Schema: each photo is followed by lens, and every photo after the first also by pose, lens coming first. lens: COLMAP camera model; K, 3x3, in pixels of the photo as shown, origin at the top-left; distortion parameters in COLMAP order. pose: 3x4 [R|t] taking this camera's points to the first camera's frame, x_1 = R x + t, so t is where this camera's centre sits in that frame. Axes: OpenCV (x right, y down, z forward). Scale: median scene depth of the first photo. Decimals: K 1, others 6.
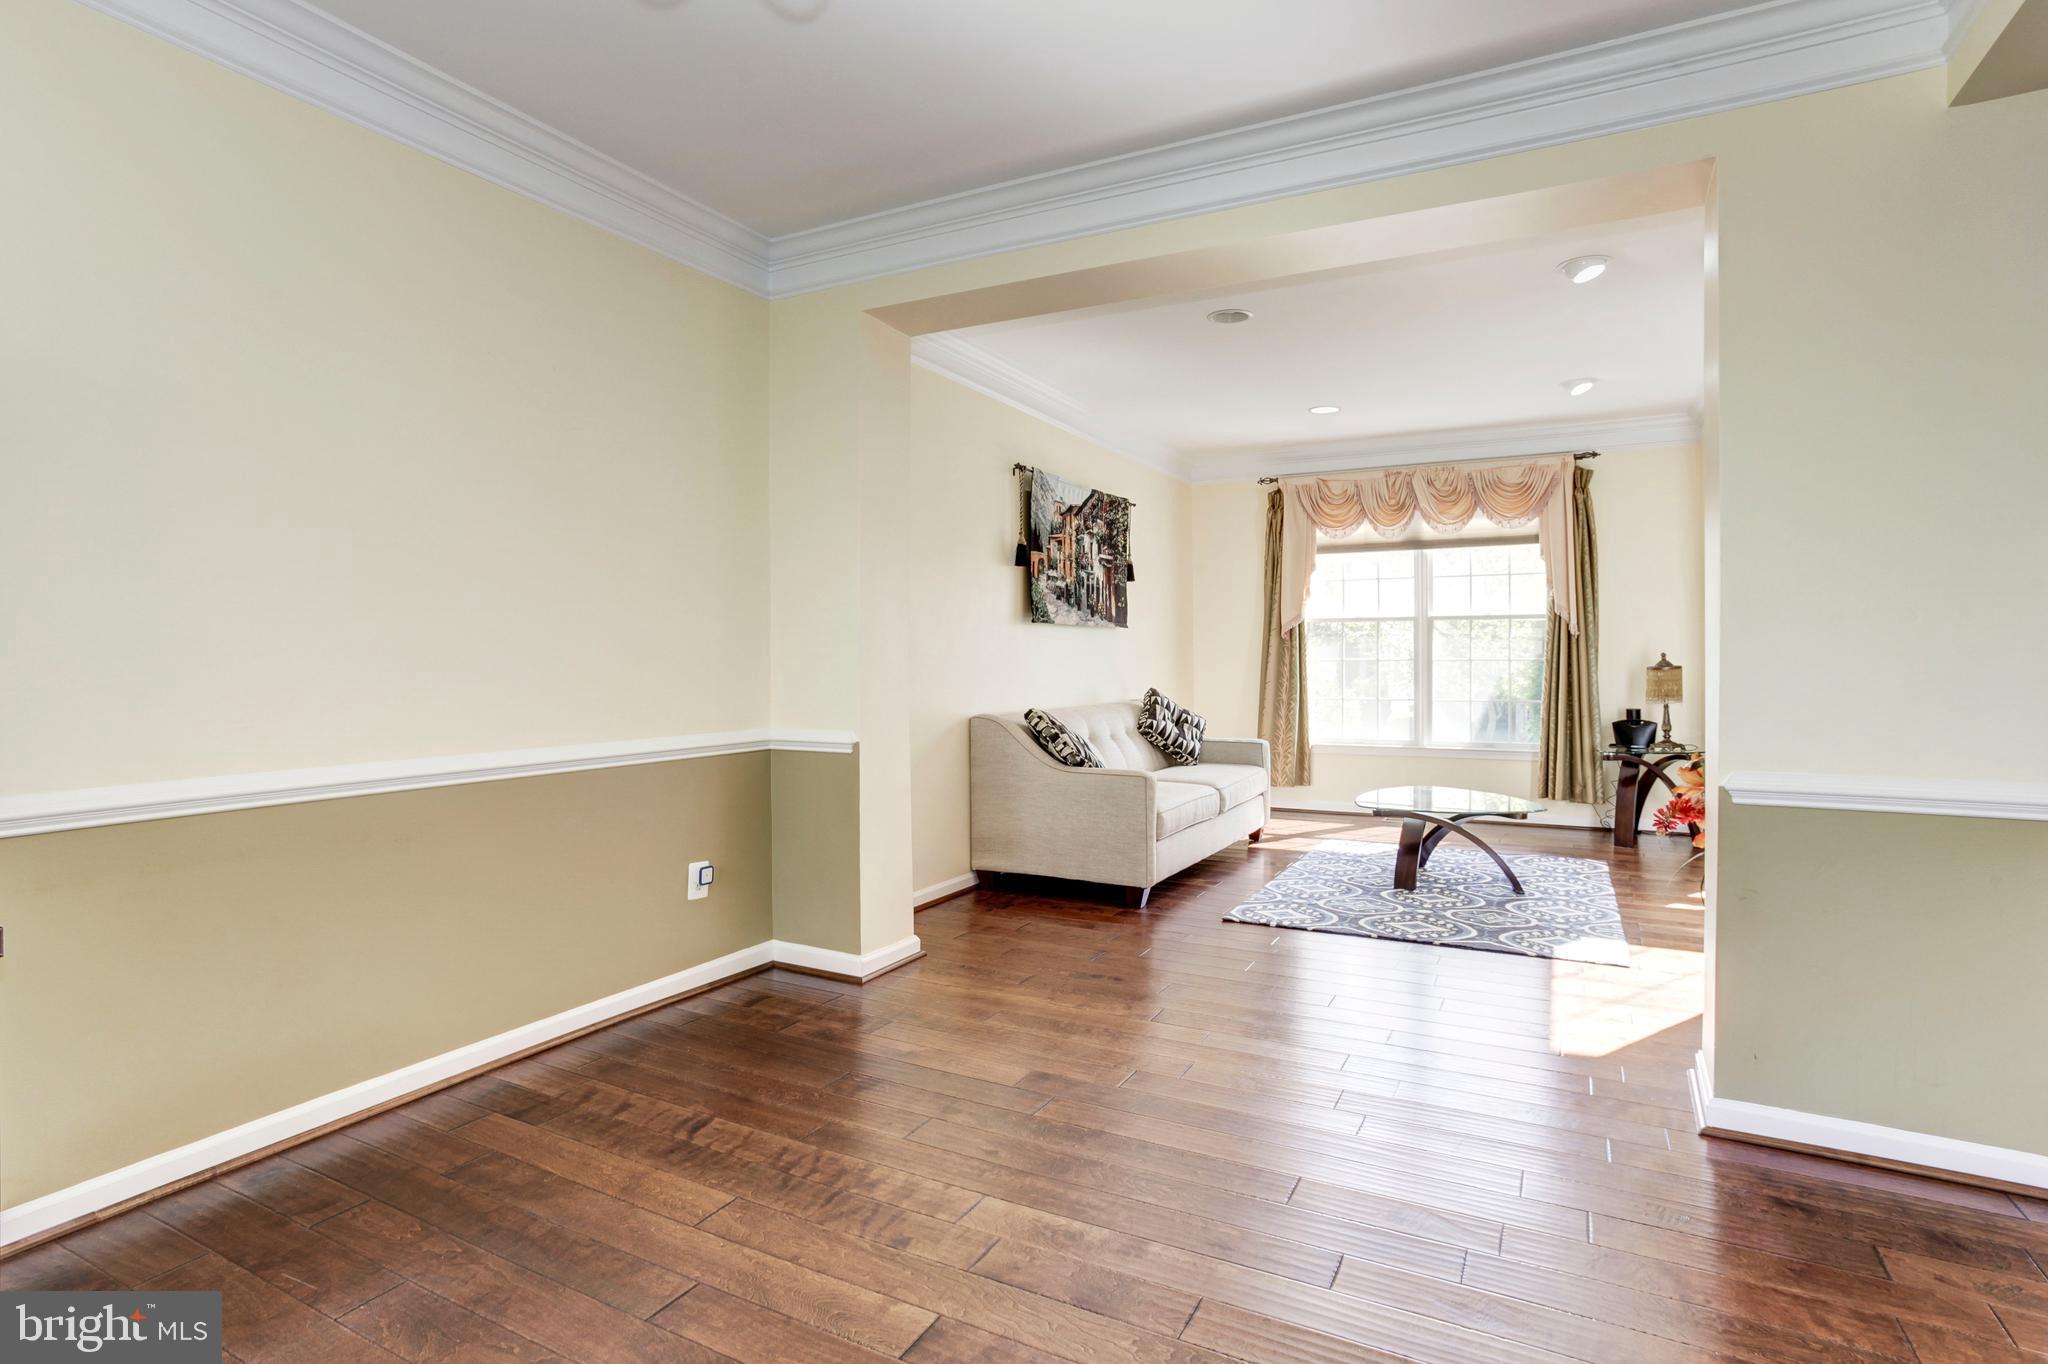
lens RADIAL K [[974.5, 0, 1008.6], [0, 974.5, 664.2], [0, 0, 1]] dist [-0.067762, 0.024415]
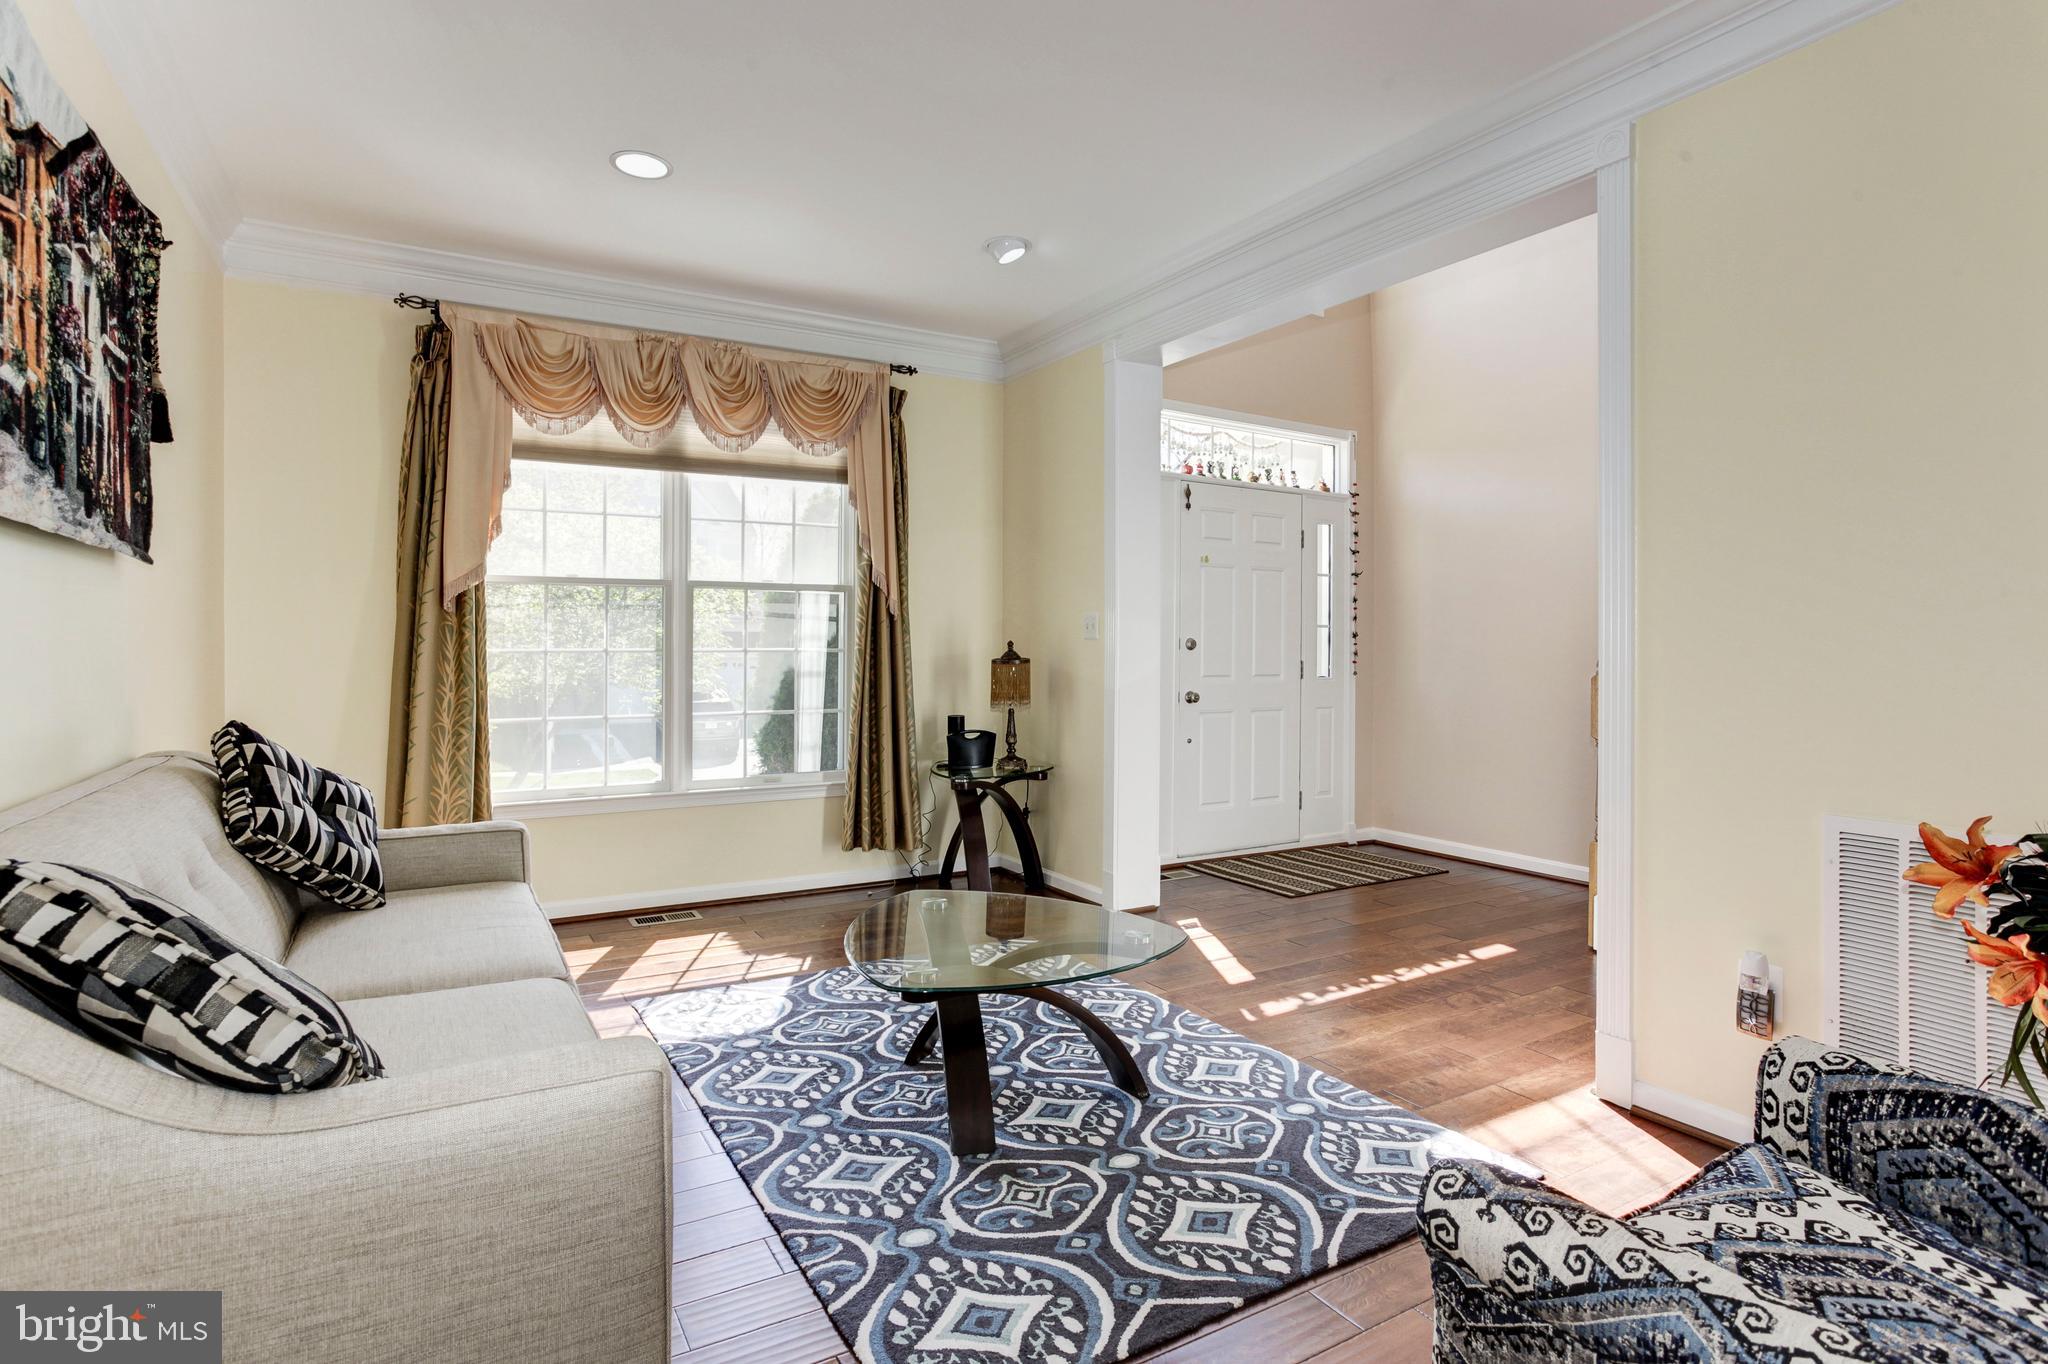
lens RADIAL K [[1029.4, 0, 990.6], [0, 1029.4, 669.8], [0, 0, 1]] dist [-0.098281, 0.032858]
pose [[0.502000, -0.013861, 0.864757, -0.041344], [0.005107, 0.999902, 0.013063, 0.000043], [-0.864853, -0.002141, 0.502021, 0.566159]]
